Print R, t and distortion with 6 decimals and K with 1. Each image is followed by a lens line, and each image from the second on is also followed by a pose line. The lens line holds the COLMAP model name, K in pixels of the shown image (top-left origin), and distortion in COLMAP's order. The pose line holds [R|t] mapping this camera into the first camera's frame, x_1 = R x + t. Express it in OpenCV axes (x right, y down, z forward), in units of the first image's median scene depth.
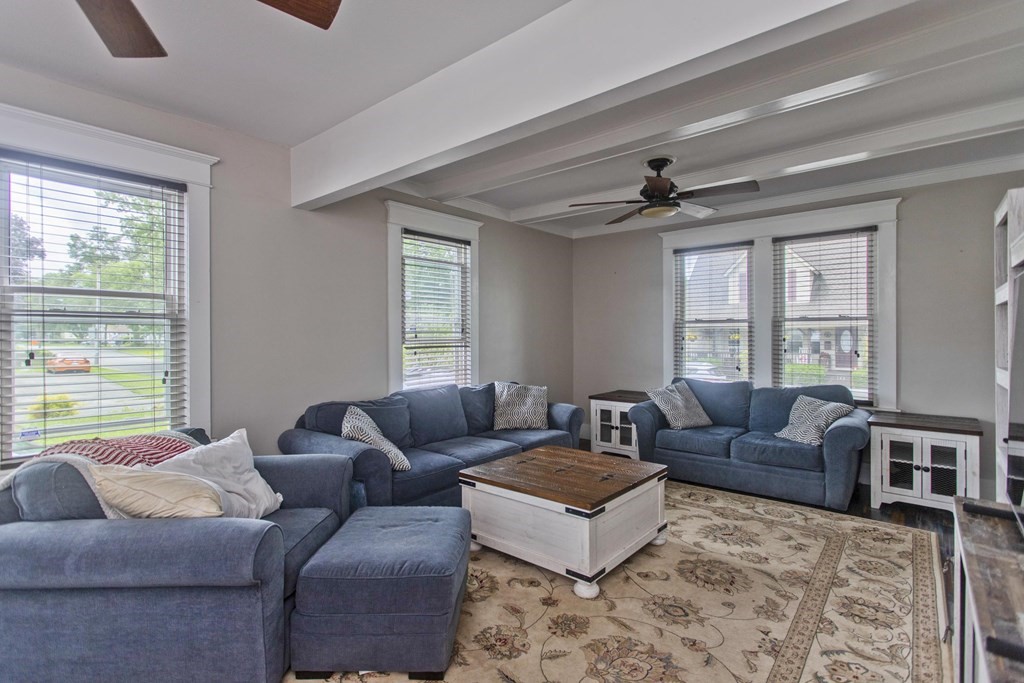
lens RADIAL K [[461.5, 0, 514.1], [0, 461.5, 336.3], [0, 0, 1]] dist [0.000143, -0.000154]
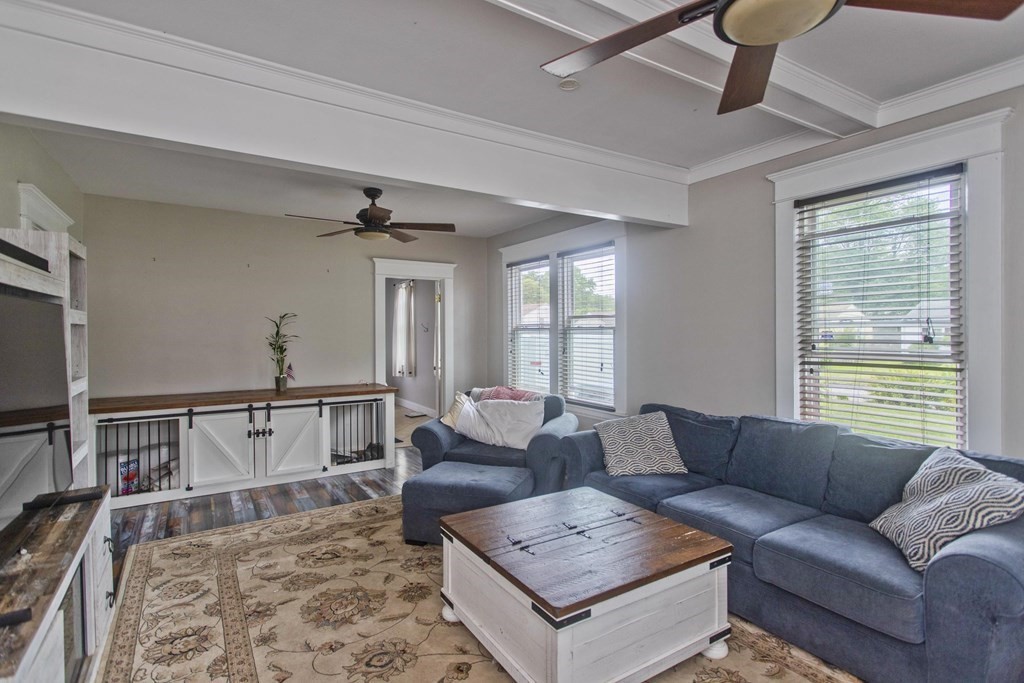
lens RADIAL K [[546.7, 0, 587.5], [0, 546.7, 331.8], [0, 0, 1]] dist [0.004093, 0.002173]
pose [[-0.231655, 0.005148, -0.972784, 1.346955], [-0.001551, 0.999983, 0.005661, -0.054884], [0.972797, 0.002820, -0.231643, 1.706125]]
